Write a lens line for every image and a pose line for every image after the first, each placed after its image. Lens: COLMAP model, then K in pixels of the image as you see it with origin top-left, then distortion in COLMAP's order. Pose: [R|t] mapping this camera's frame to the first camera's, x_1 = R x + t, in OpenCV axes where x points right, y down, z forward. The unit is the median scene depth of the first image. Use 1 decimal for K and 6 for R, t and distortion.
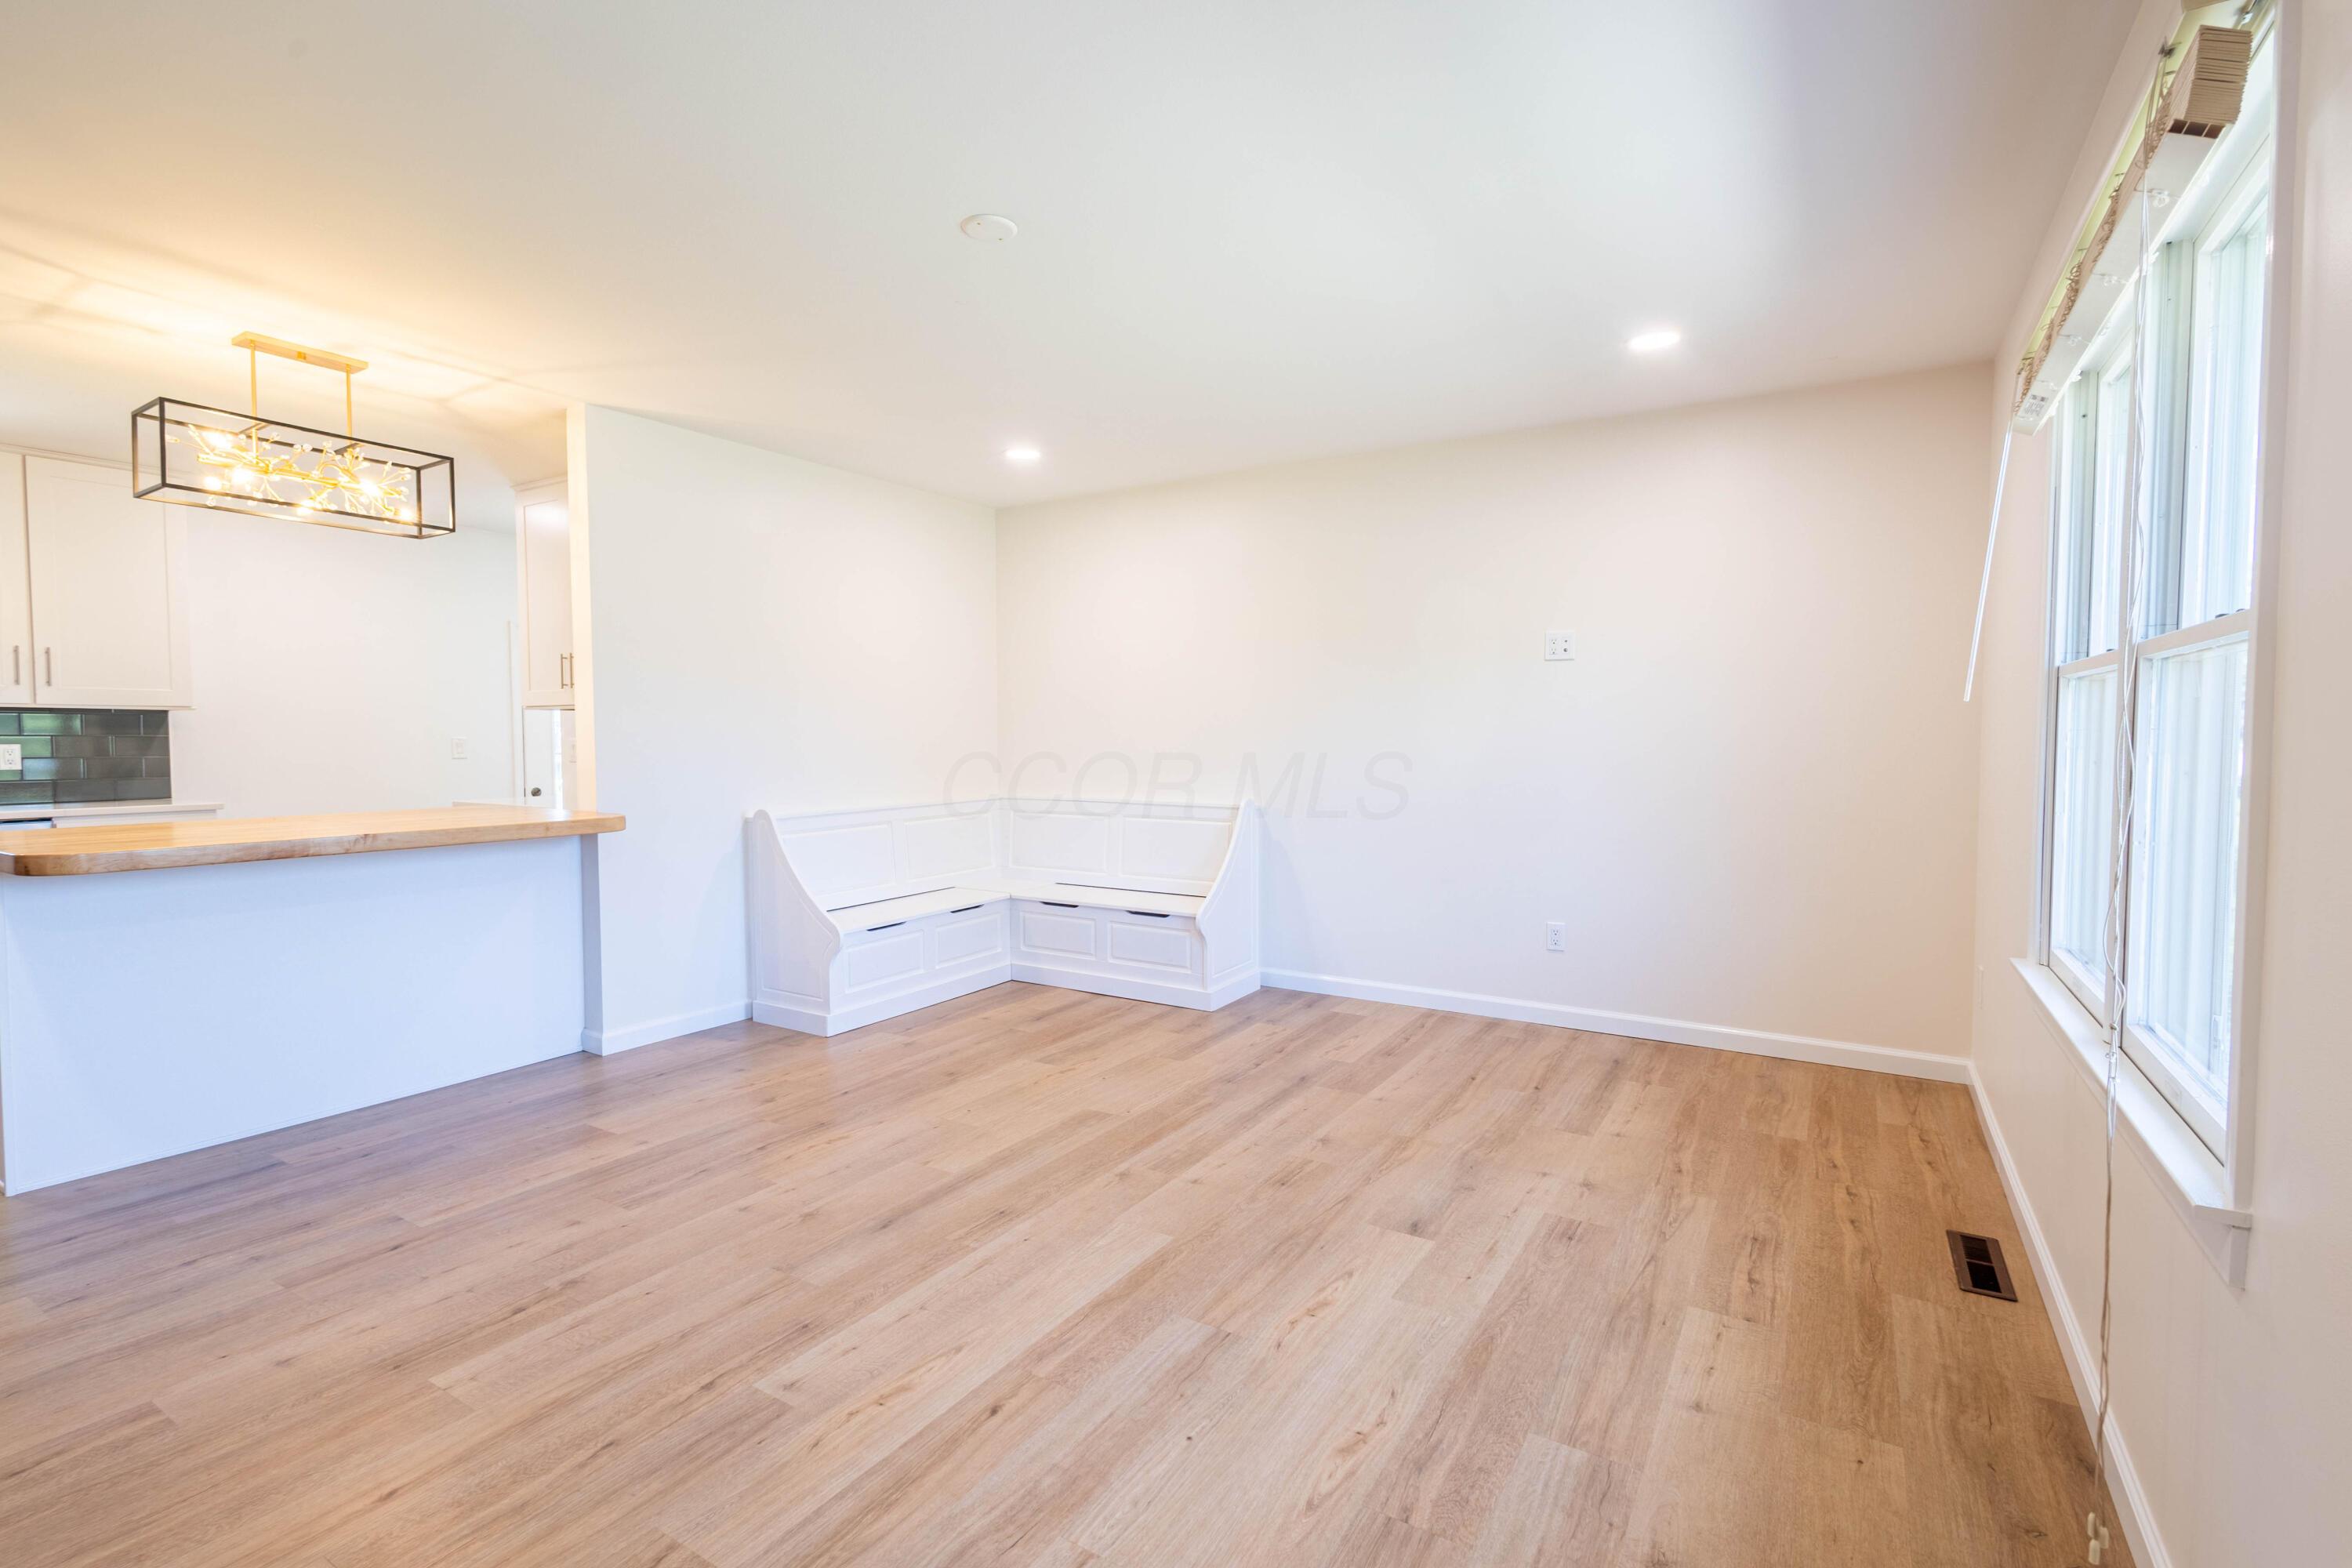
lens RADIAL K [[1081.5, 0, 1163.6], [0, 1081.5, 779.4], [0, 0, 1]] dist [0.012689, -0.003496]
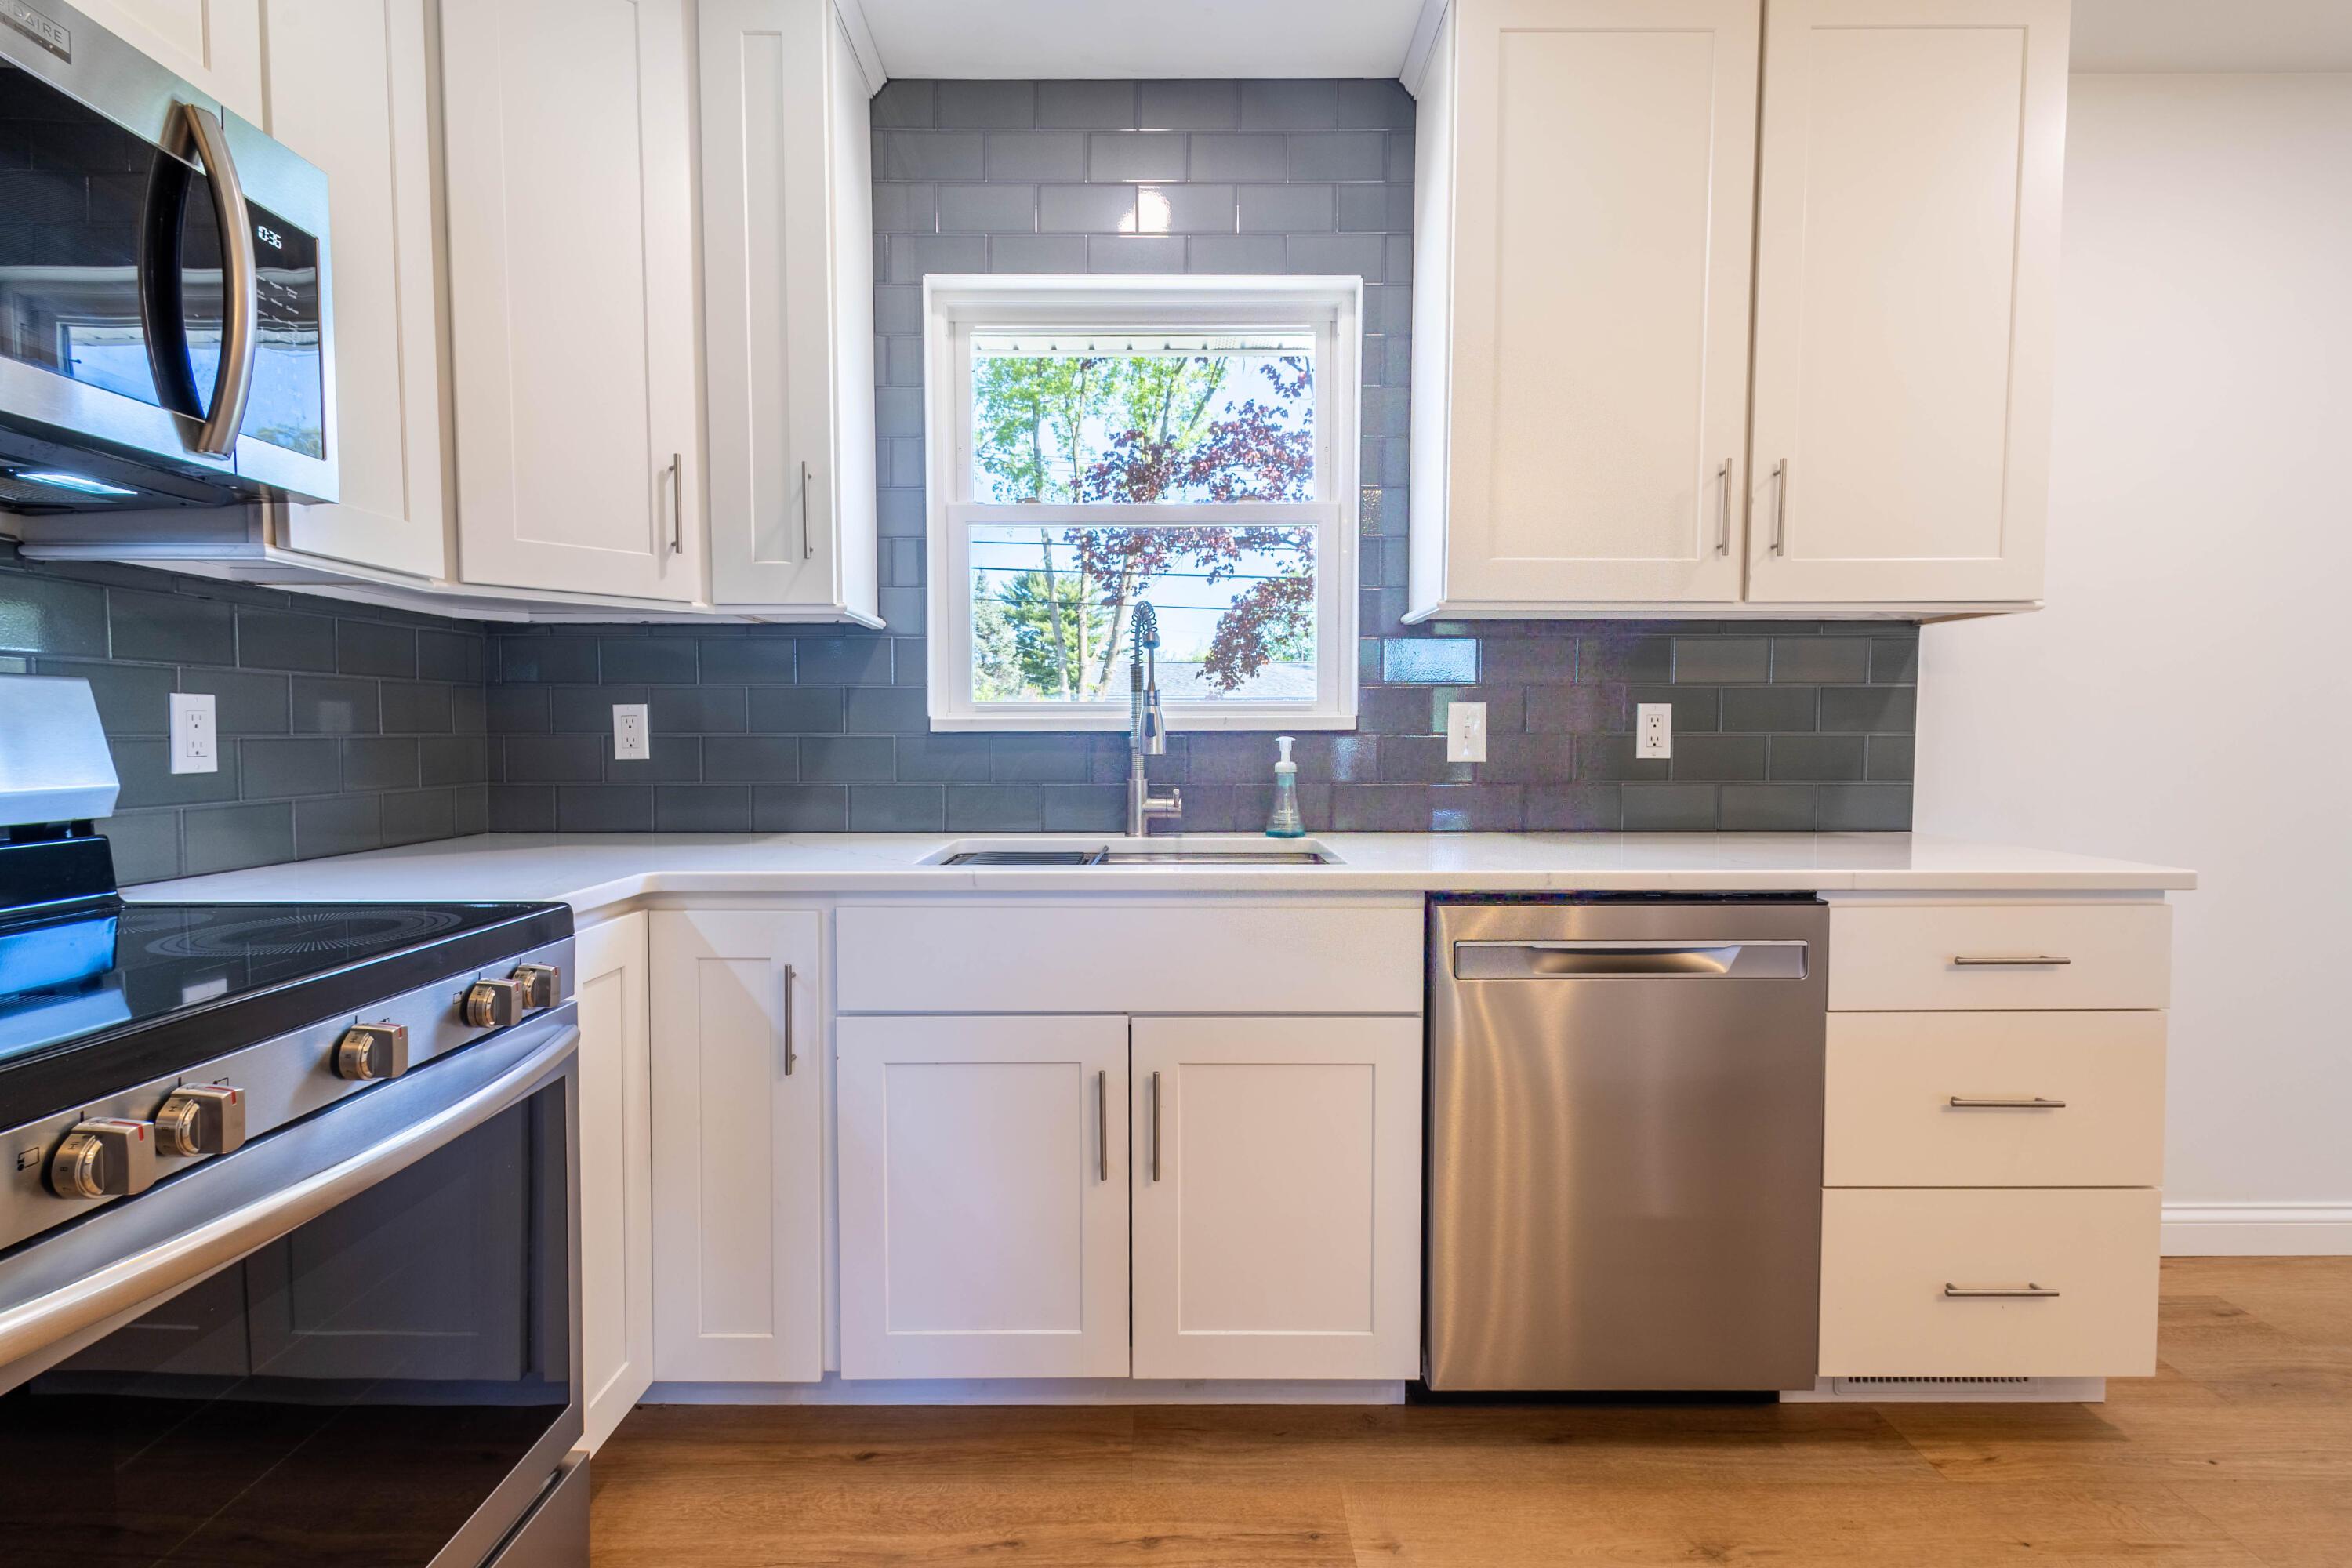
lens RADIAL K [[1081.5, 0, 1170.7], [0, 1081.5, 788.6], [0, 0, 1]] dist [0.012689, -0.003496]
pose [[0.531388, 0.047146, -0.845815, -0.959243], [-0.036619, 0.998795, 0.032667, -0.004445], [0.846336, 0.013614, 0.532475, 0.710140]]
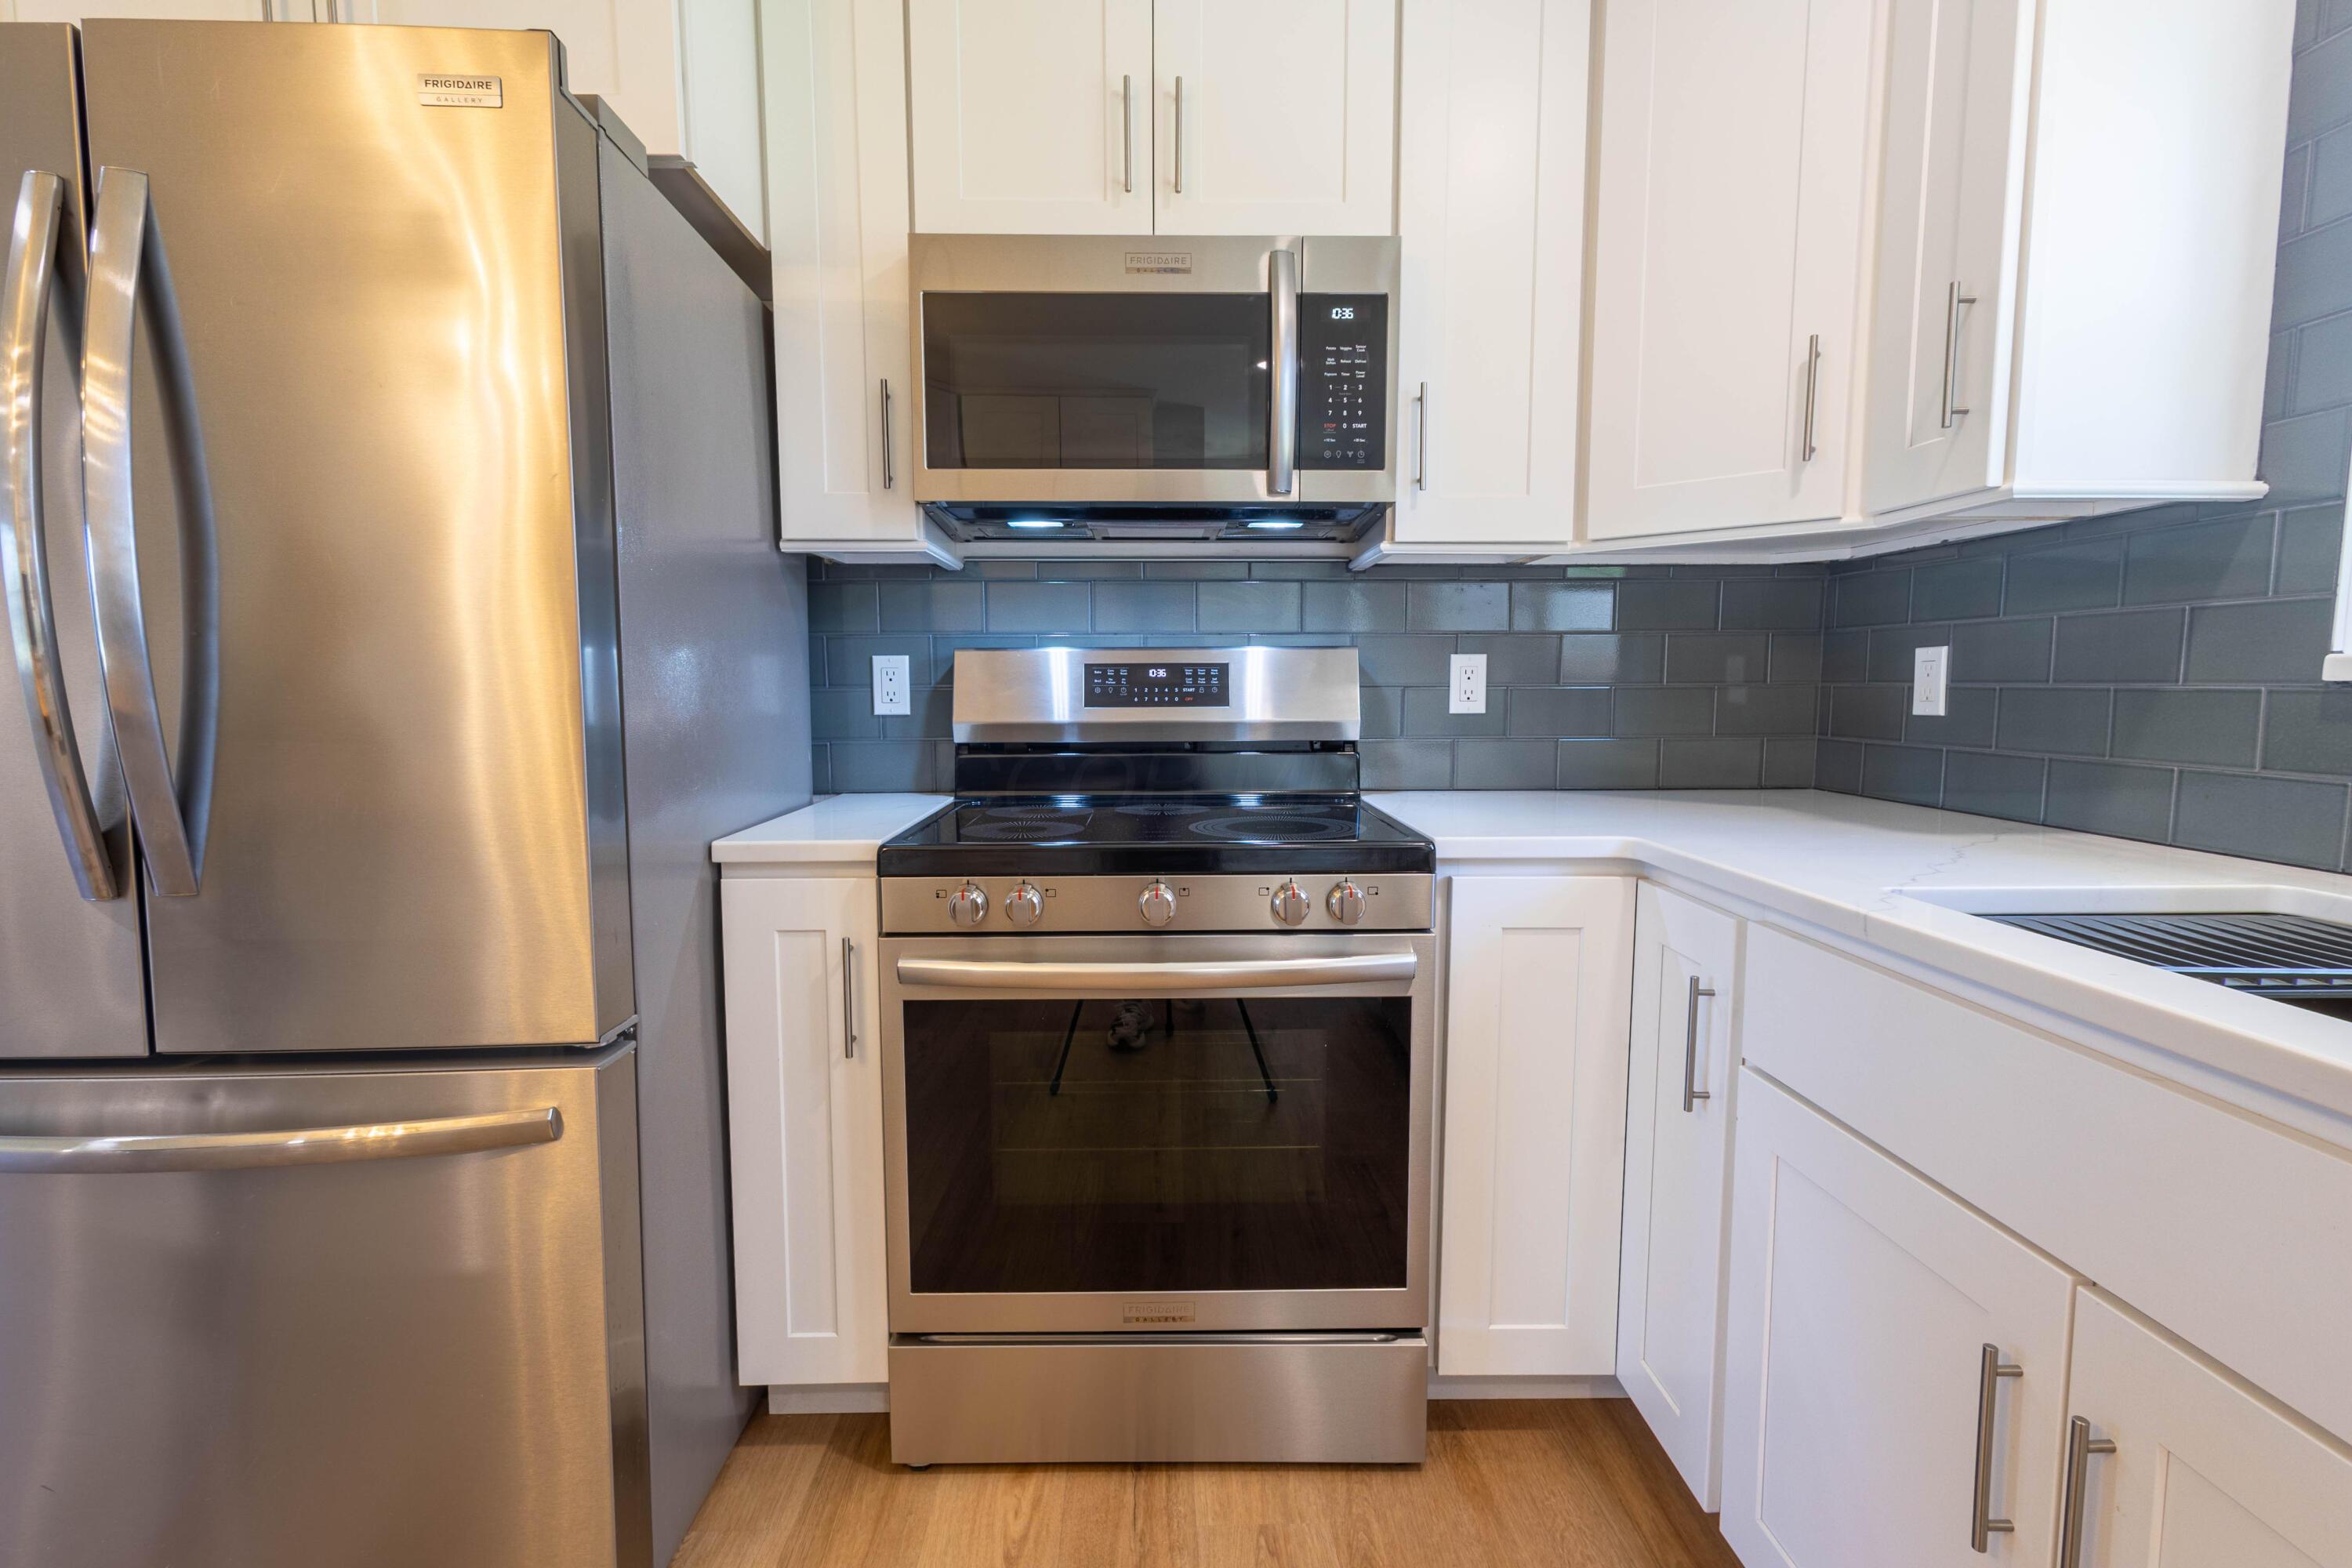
lens RADIAL K [[1081.5, 0, 1170.8], [0, 1081.5, 785.2], [0, 0, 1]] dist [0.012689, -0.003496]
pose [[-0.837038, 0.056420, -0.544228, -1.077996], [-0.018685, 0.991141, 0.131490, -0.016620], [0.546825, 0.120231, -0.828569, 0.994788]]
